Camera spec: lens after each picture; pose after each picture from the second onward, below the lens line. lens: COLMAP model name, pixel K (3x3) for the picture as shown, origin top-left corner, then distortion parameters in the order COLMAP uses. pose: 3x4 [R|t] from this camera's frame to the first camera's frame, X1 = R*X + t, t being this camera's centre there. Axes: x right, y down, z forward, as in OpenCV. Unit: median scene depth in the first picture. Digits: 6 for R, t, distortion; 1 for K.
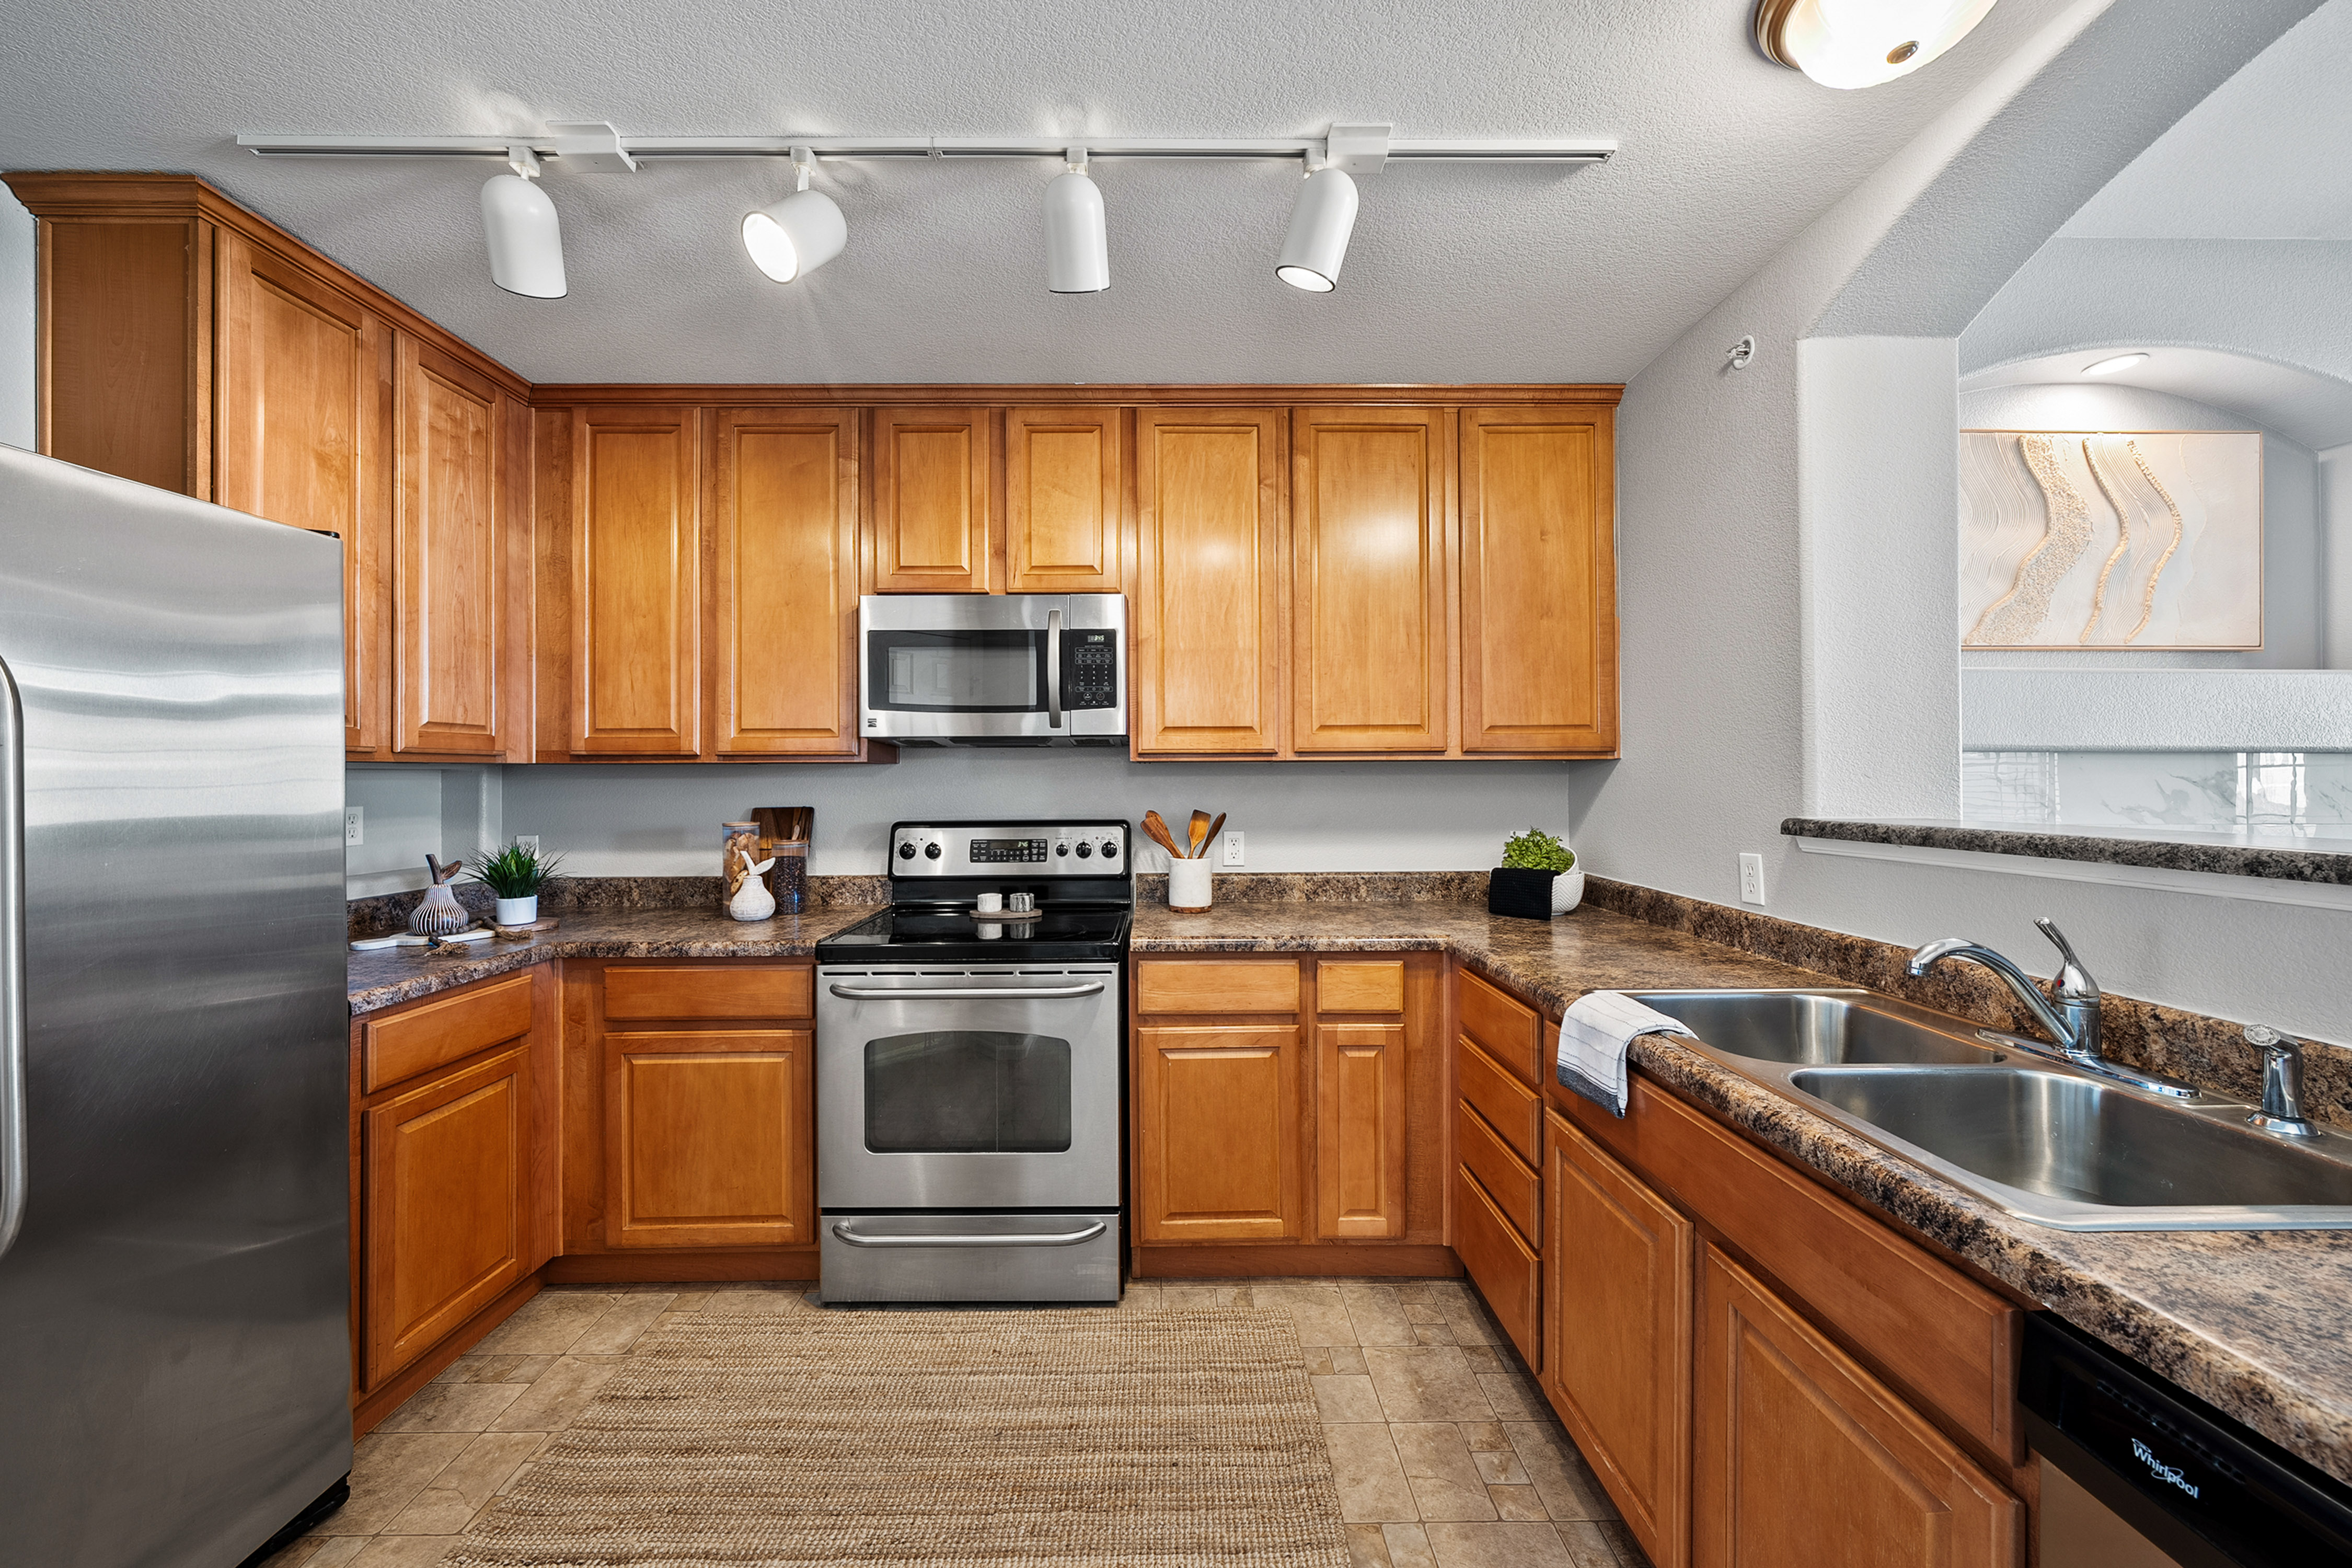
lens RADIAL K [[828.4, 0, 1173.6], [0, 828.4, 773.1], [0, 0, 1]] dist [0.000968, -0.000856]
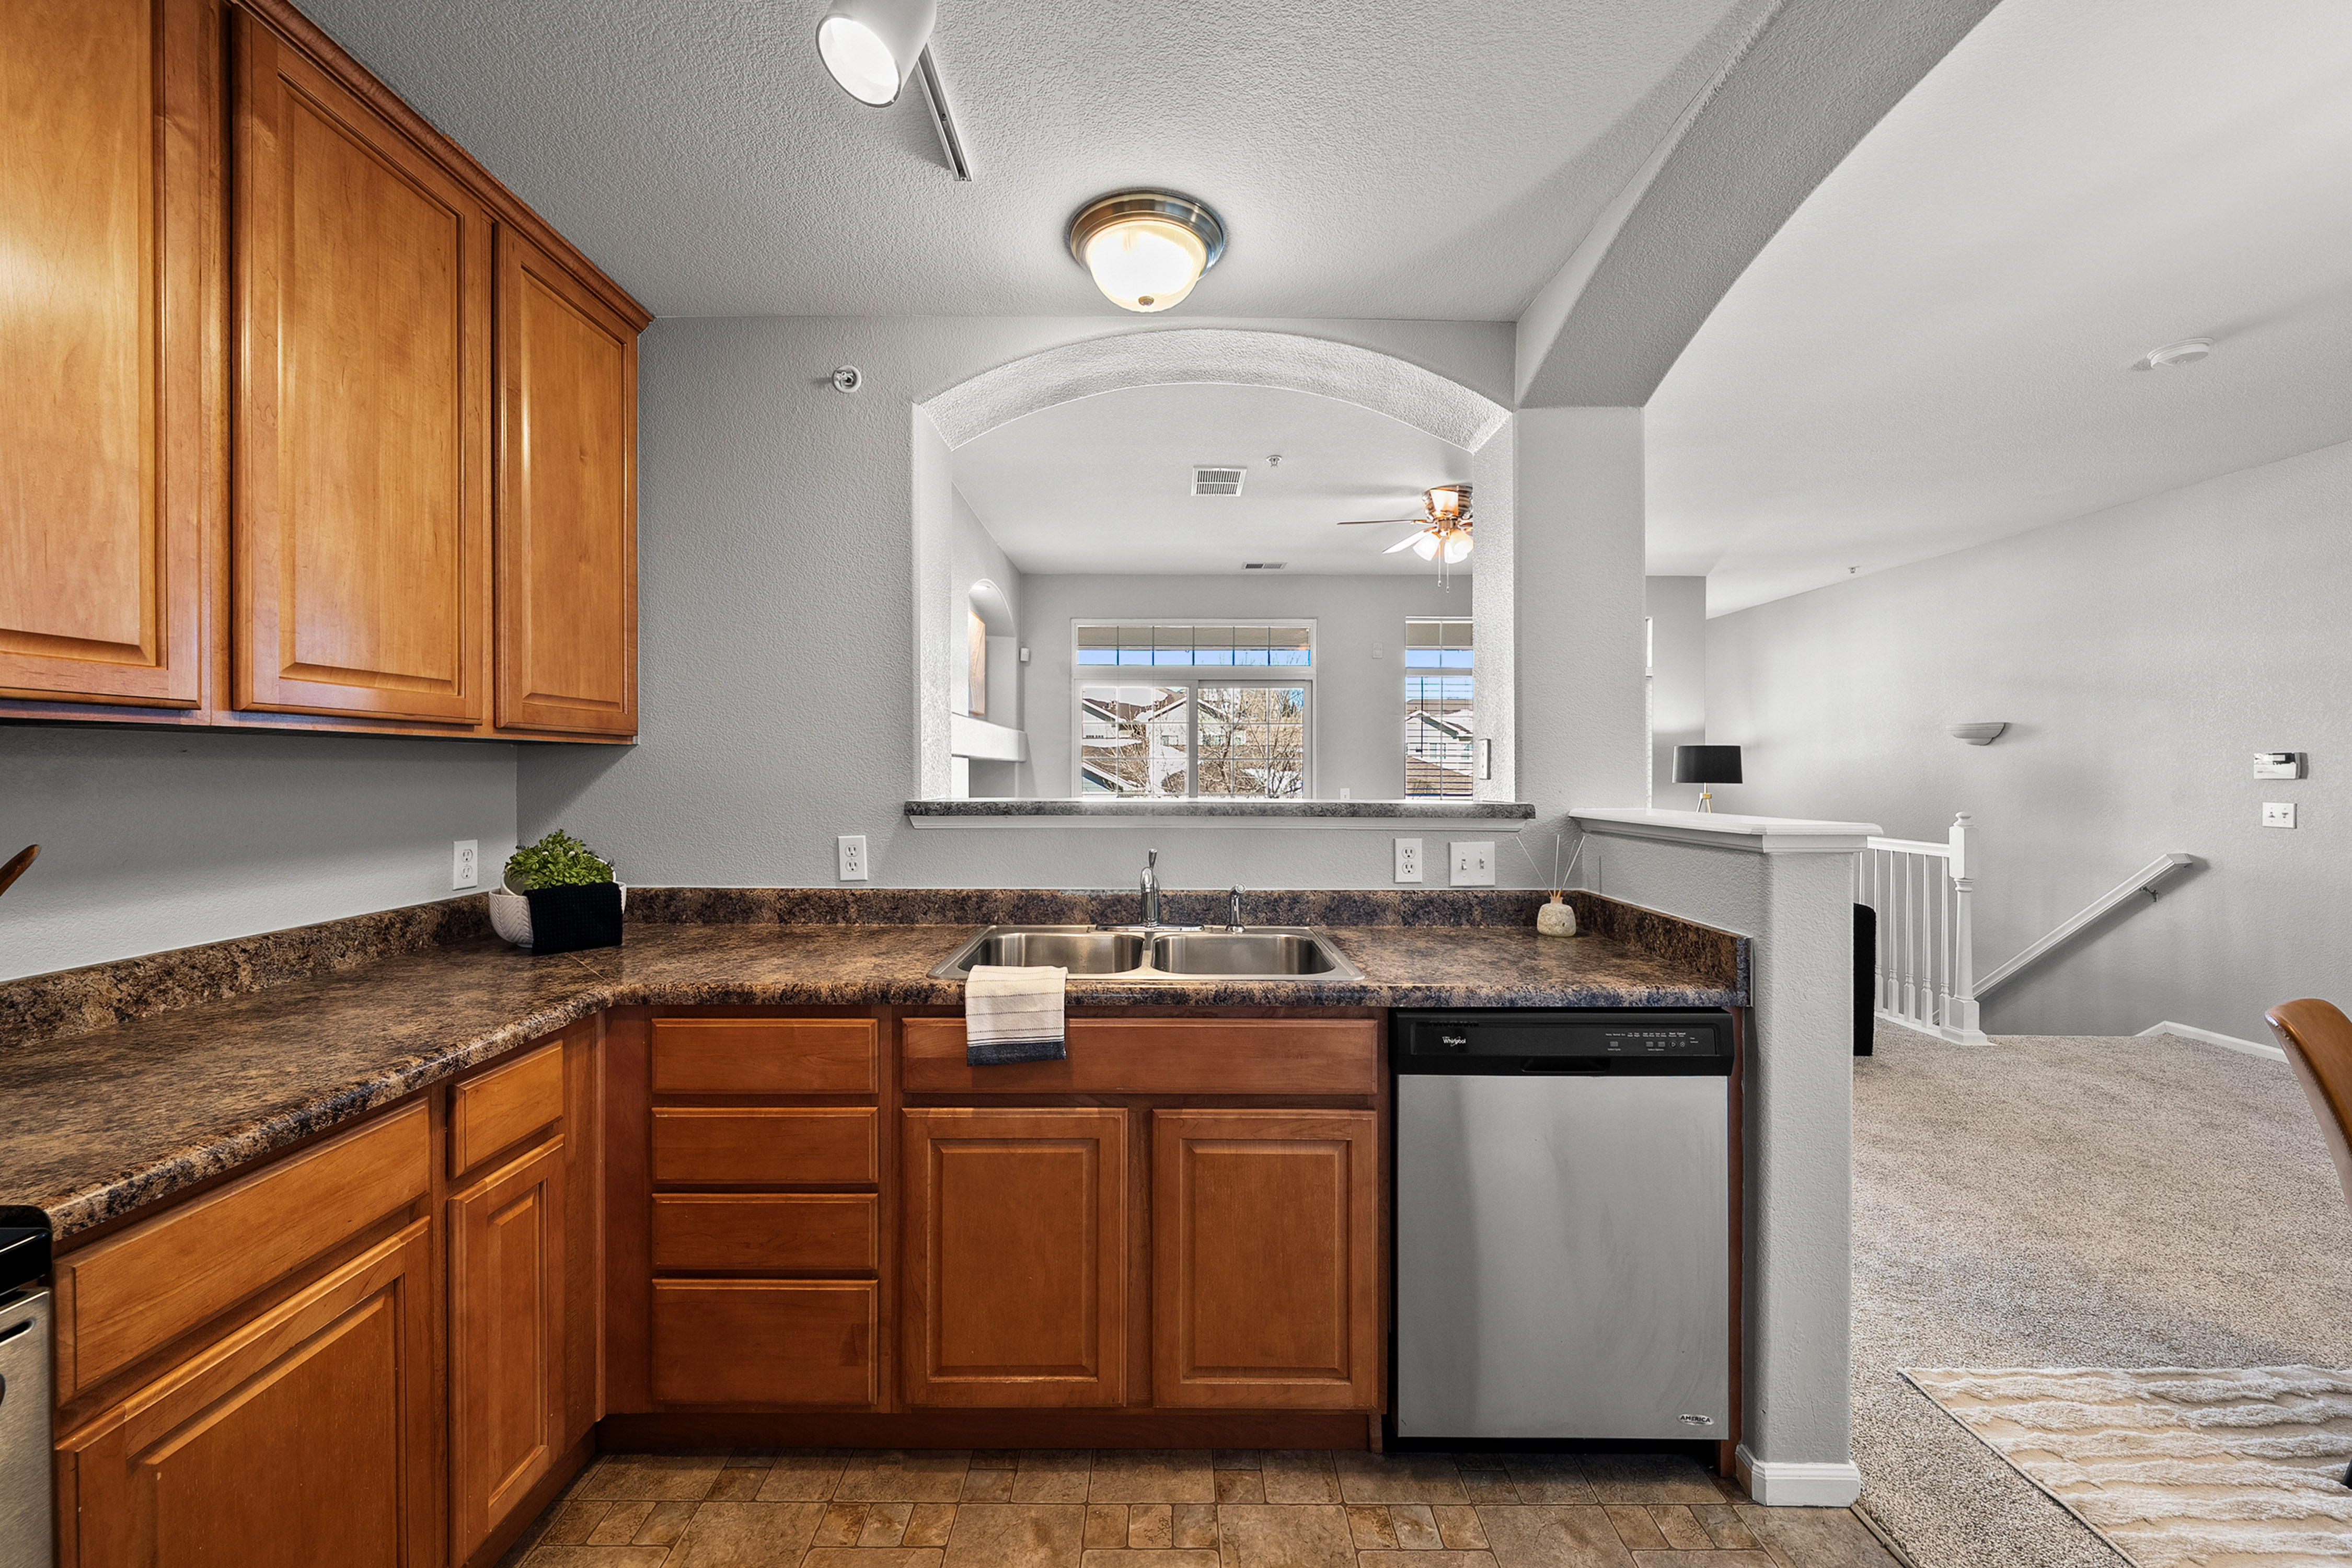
lens RADIAL K [[828.4, 0, 1197.7], [0, 828.4, 772.0], [0, 0, 1]] dist [0.000968, -0.000856]
pose [[0.031382, -0.000090, 0.999507, -0.386749], [-0.007472, 0.999972, 0.000325, 0.007534], [-0.999480, -0.007478, 0.031380, 0.487879]]
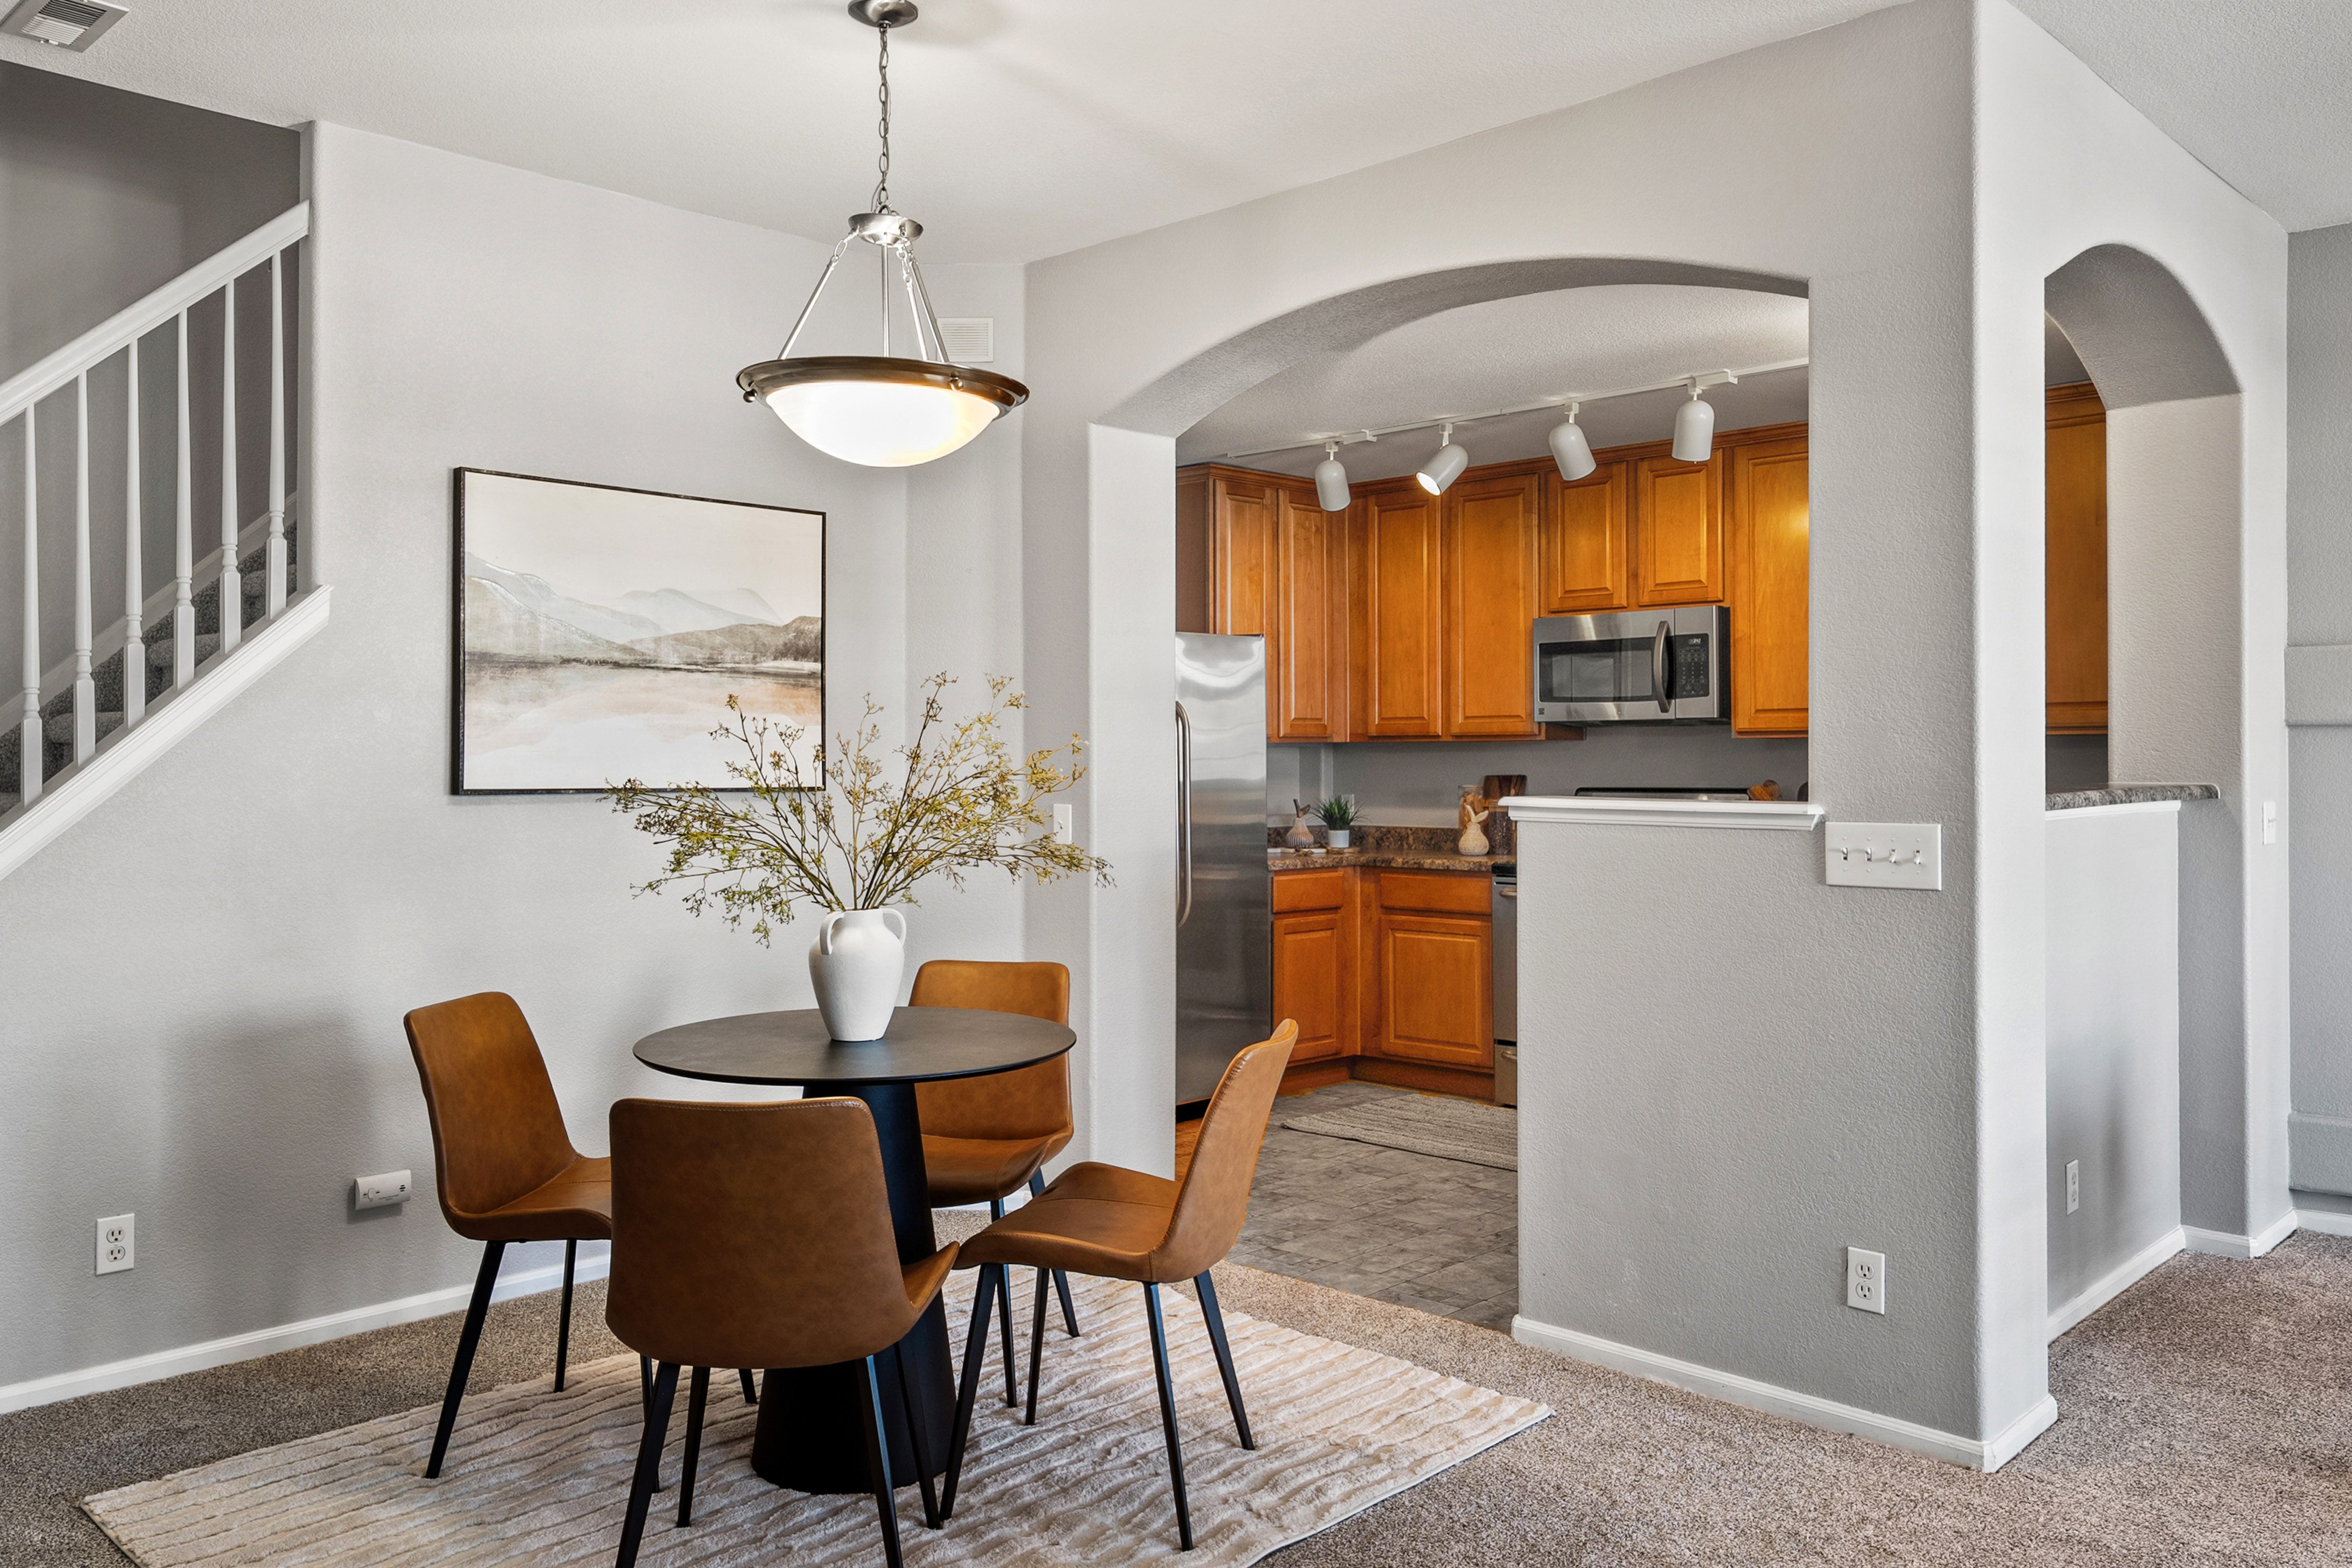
lens RADIAL K [[1793.9, 0, 1157.4], [0, 1793.9, 743.5], [0, 0, 1]] dist [0.005348, -0.001205]
pose [[0.701398, -0.002947, -0.712764, 1.317811], [0.003768, 0.999993, -0.000427, -0.009560], [0.712760, -0.002386, 0.701404, -1.541154]]
